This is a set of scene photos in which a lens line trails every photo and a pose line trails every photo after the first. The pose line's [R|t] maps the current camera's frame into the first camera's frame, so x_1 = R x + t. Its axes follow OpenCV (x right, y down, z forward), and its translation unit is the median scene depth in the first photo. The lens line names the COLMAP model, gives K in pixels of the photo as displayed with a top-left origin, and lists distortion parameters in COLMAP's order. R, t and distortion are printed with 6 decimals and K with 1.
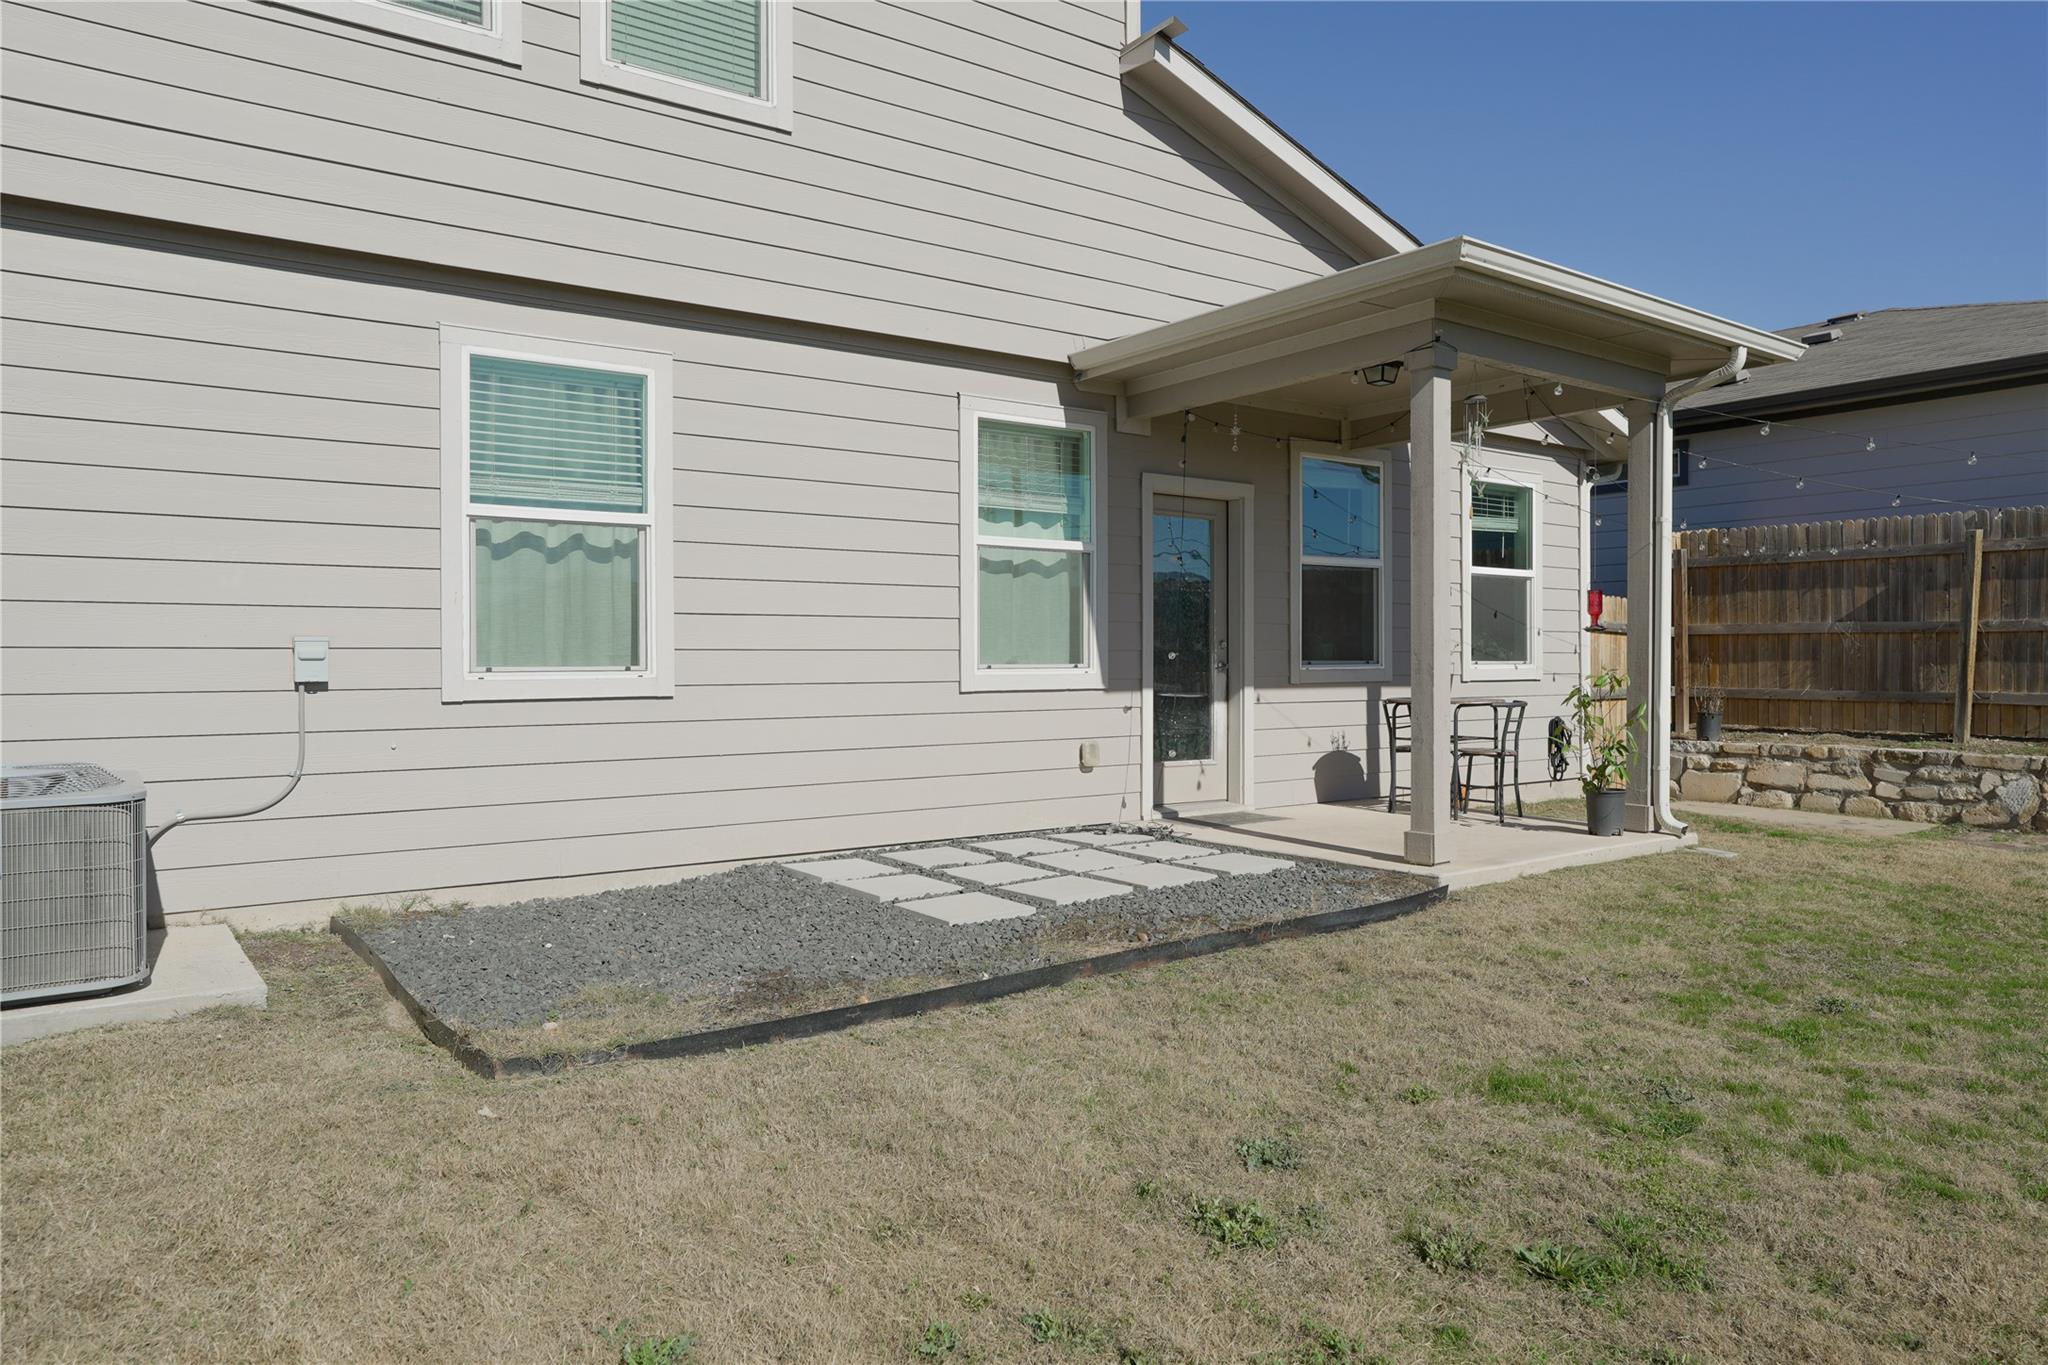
lens RADIAL K [[1325.8, 0, 1028.4], [0, 1325.8, 667.2], [0, 0, 1]] dist [-0.010743, -0.001102]
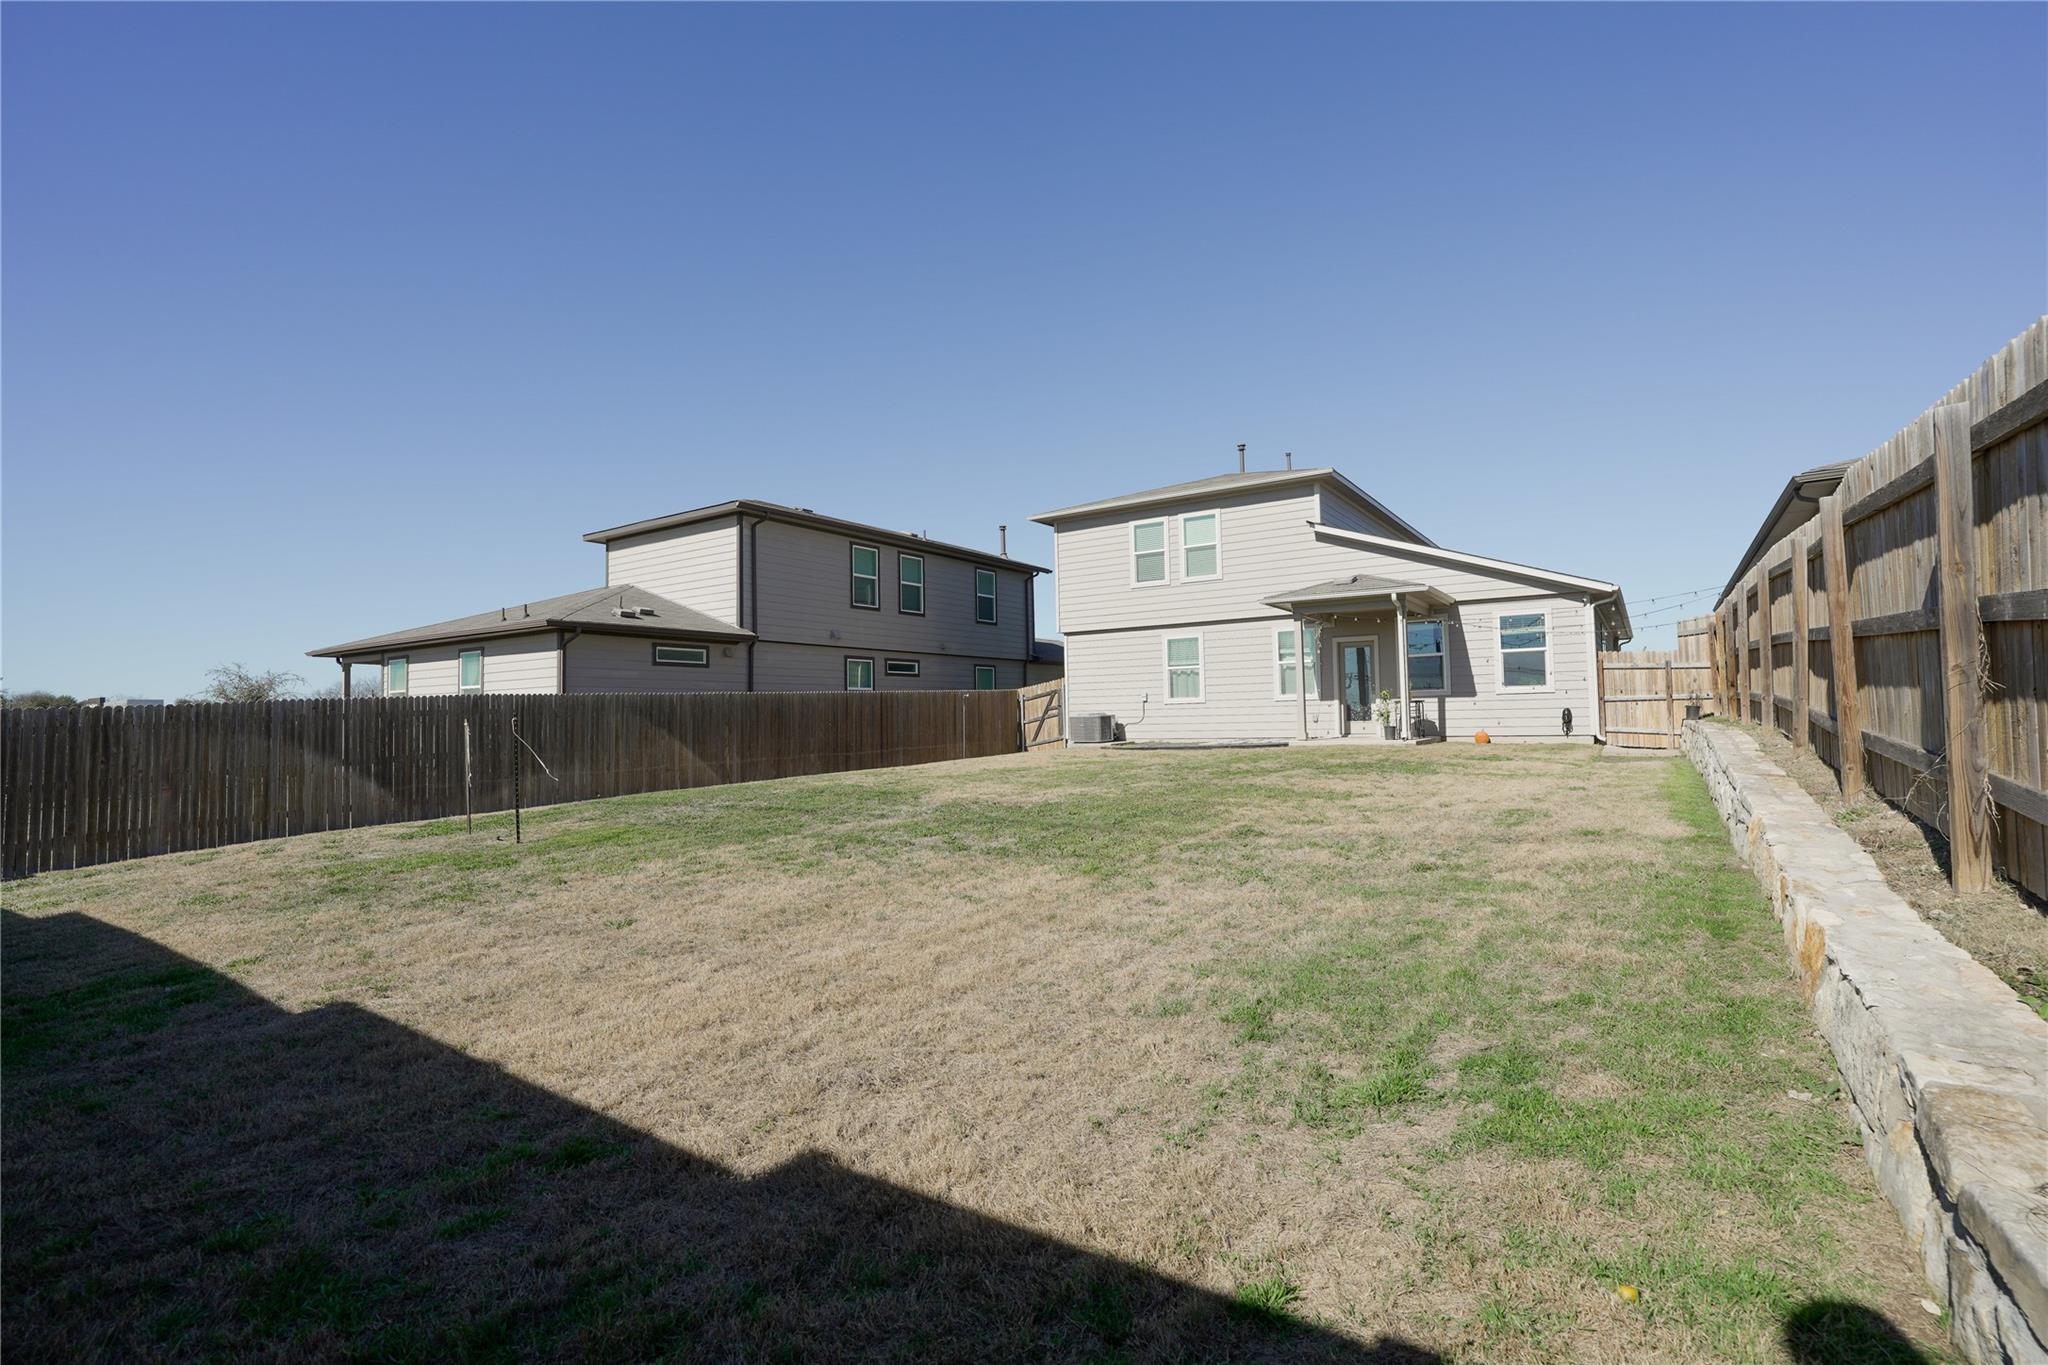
lens RADIAL K [[951.8, 0, 1024.0], [0, 951.8, 682.5], [0, 0, 1]] dist [-0.072044, 0.028946]
pose [[0.341893, -0.037783, -0.938979, 1.955974], [0.015927, 0.999281, -0.034411, 0.040532], [0.939604, -0.003190, 0.342249, -0.563787]]
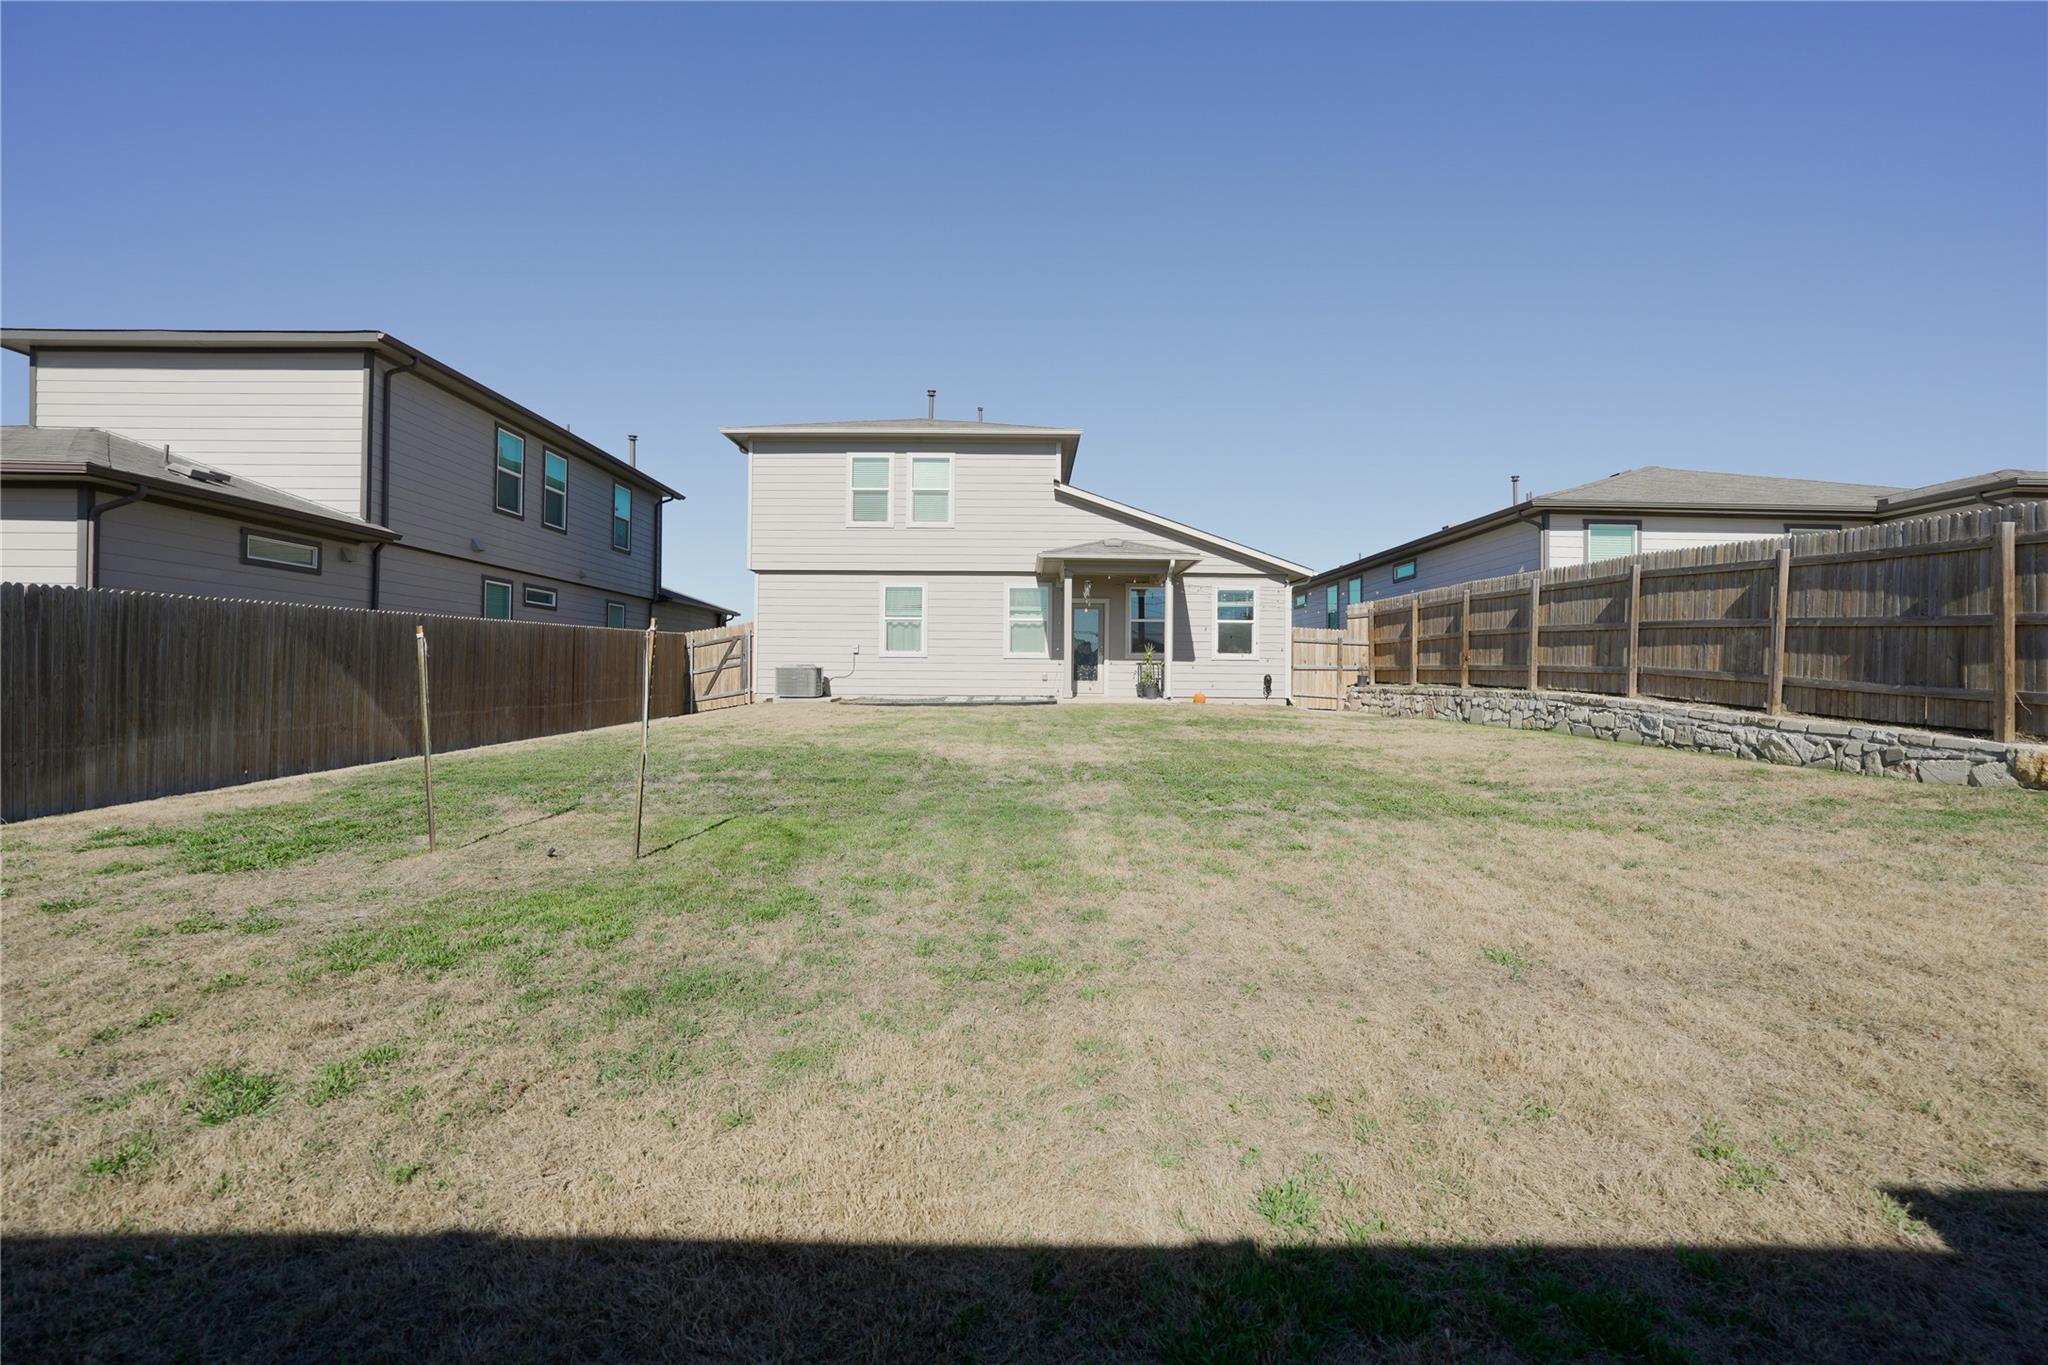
lens RADIAL K [[951.8, 0, 1024.0], [0, 951.8, 682.5], [0, 0, 1]] dist [-0.072044, 0.028946]
pose [[0.813780, 0.014725, -0.580986, 1.346056], [-0.014209, 0.999884, 0.005440, 0.060999], [0.580999, 0.003828, 0.813895, -1.031182]]
